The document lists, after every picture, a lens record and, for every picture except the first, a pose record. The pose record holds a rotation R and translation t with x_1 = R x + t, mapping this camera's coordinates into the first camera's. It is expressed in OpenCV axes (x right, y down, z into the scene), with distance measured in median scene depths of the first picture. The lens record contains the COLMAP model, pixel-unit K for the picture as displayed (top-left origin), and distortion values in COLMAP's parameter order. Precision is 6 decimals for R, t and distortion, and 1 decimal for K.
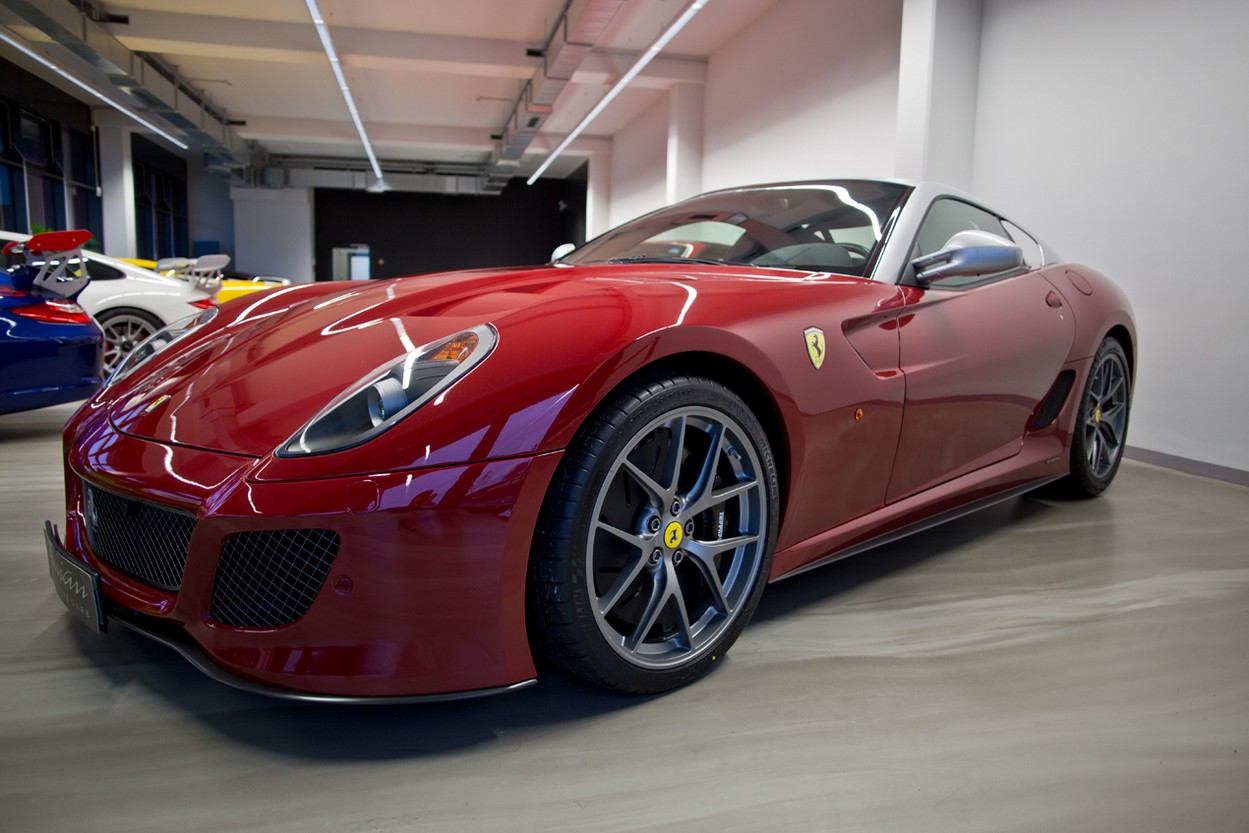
lens RADIAL K [[856.2, 0, 624.5], [0, 856.2, 416.5], [0, 0, 1]] dist [-0.094845, 0.086551]
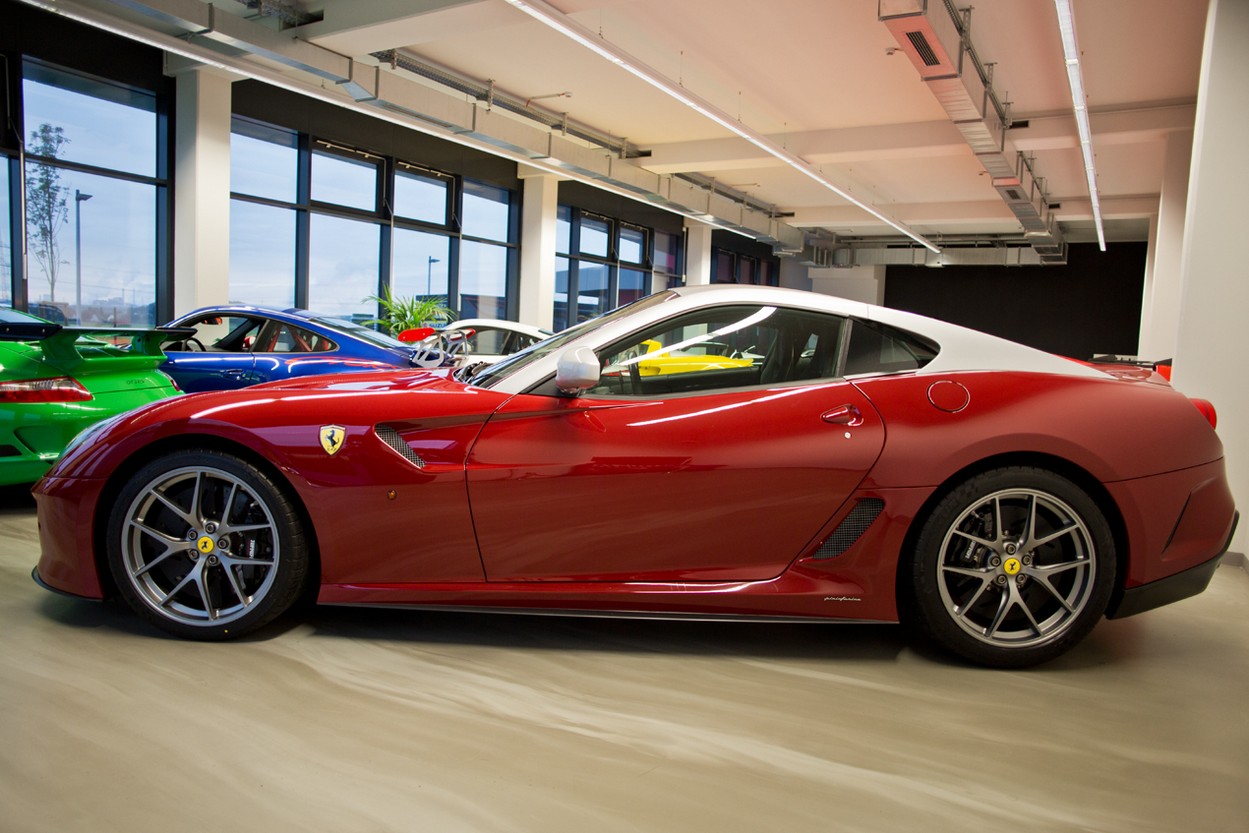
lens RADIAL K [[856.2, 0, 624.5], [0, 856.2, 416.5], [0, 0, 1]] dist [-0.094845, 0.086551]
pose [[0.719269, 0.065912, -0.691598, 1.255861], [-0.119238, 0.992430, -0.029426, -0.110779], [0.684422, 0.103630, 0.721683, 0.266412]]
